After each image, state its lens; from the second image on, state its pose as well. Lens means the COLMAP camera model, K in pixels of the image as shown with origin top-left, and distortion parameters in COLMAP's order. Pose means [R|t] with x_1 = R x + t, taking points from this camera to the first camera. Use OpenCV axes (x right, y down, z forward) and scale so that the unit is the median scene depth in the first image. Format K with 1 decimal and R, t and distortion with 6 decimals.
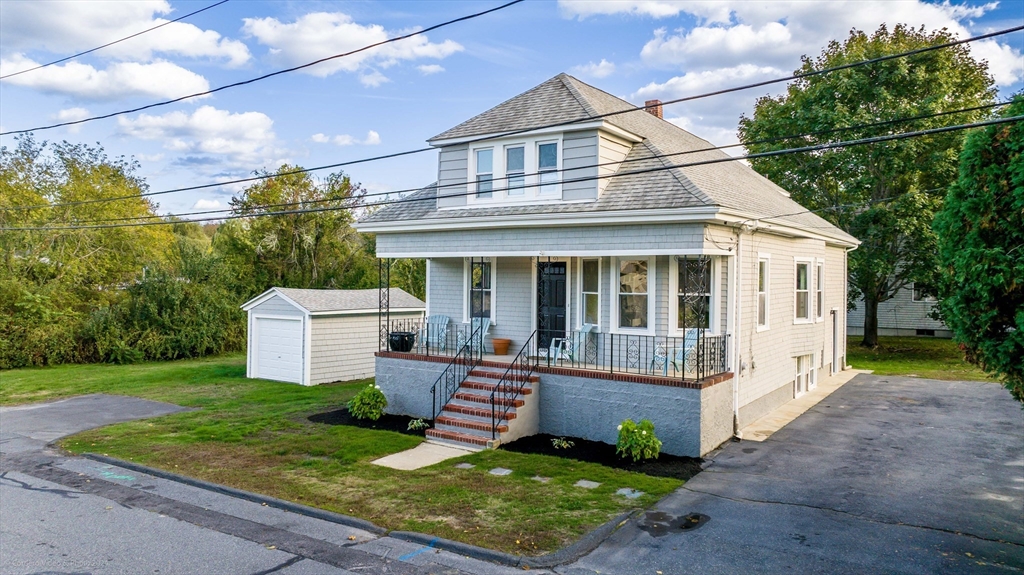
lens RADIAL K [[714.1, 0, 512.3], [0, 714.1, 281.6], [0, 0, 1]] dist [-0.027463, 0.003957]
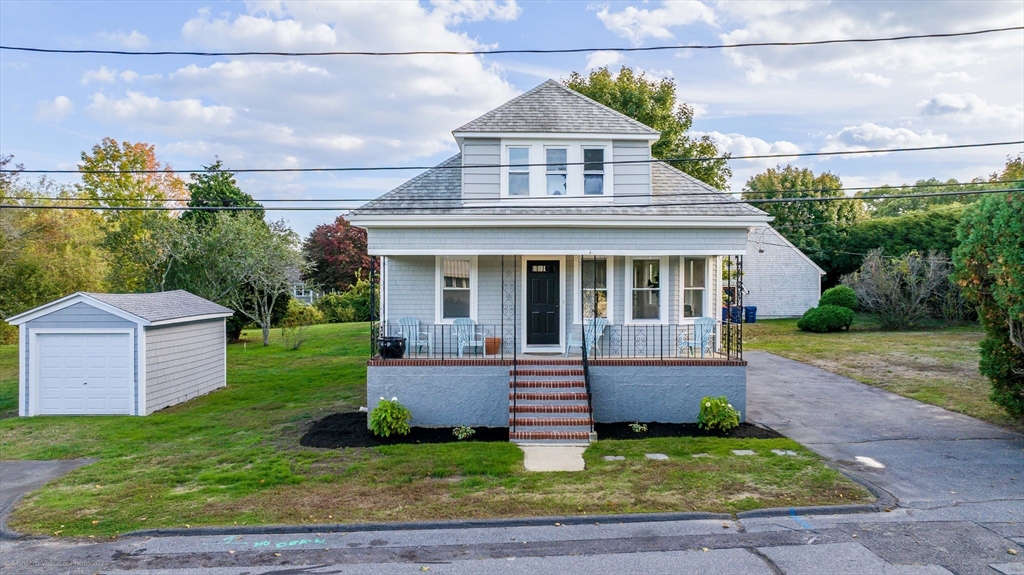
lens RADIAL K [[714.1, 0, 516.1], [0, 714.1, 287.7], [0, 0, 1]] dist [-0.027463, 0.003957]
pose [[0.819274, -0.019060, 0.573085, -0.641983], [0.011584, 0.999794, 0.016691, -0.006418], [-0.573285, -0.007036, 0.819326, 0.194664]]
